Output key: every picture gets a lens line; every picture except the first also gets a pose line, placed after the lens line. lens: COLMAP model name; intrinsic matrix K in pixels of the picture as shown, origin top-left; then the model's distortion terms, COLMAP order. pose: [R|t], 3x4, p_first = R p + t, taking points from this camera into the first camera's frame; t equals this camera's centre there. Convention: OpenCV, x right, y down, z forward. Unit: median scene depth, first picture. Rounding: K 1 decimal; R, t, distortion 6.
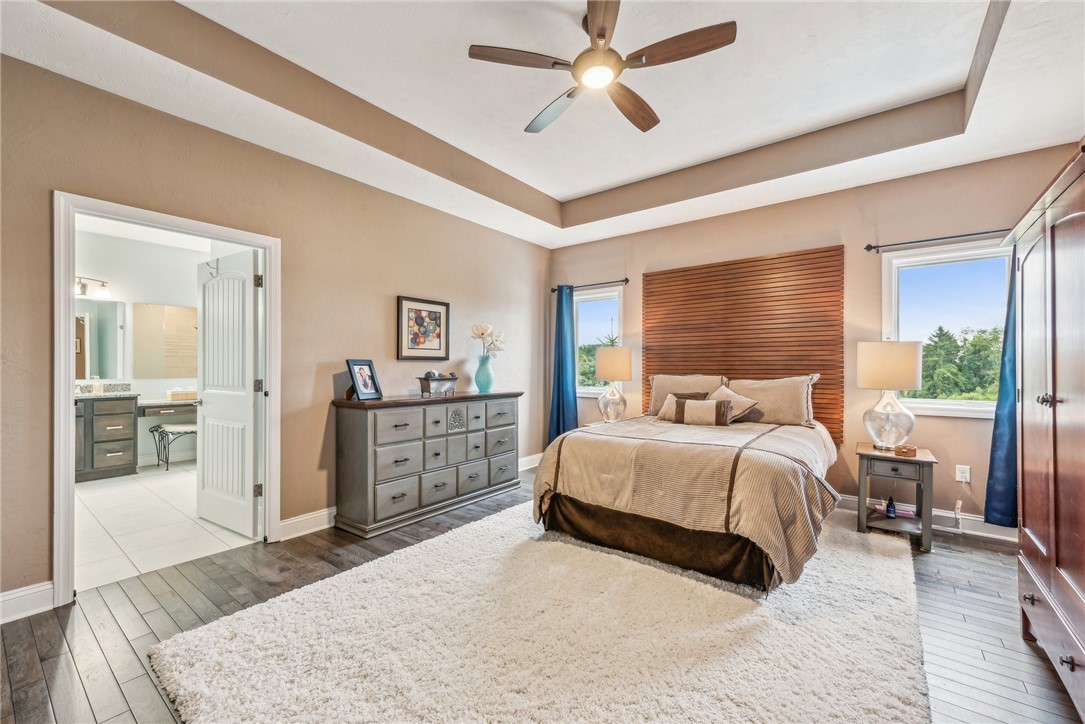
lens RADIAL K [[434.3, 0, 543.3], [0, 434.3, 365.5], [0, 0, 1]] dist [0.003481, -0.000189]
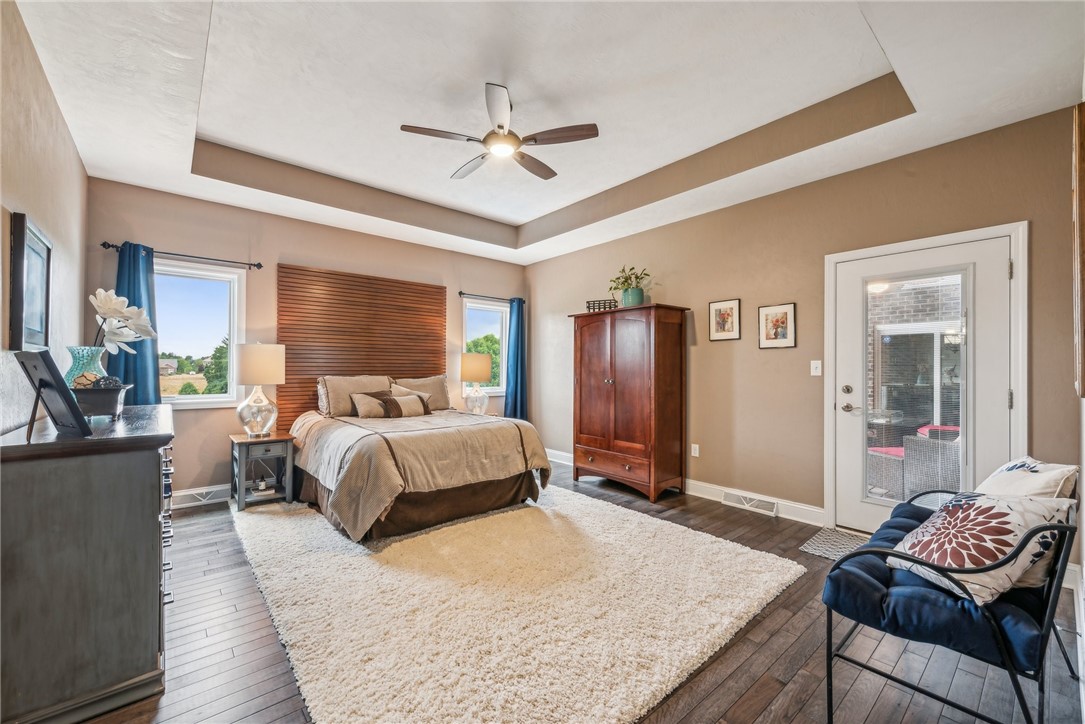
lens RADIAL K [[434.3, 0, 543.3], [0, 434.3, 365.5], [0, 0, 1]] dist [0.003481, -0.000189]
pose [[0.193089, 0.009762, 0.981133, -0.761126], [-0.006891, 0.999939, -0.008593, 0.003736], [-0.981157, -0.005101, 0.193145, 0.411965]]
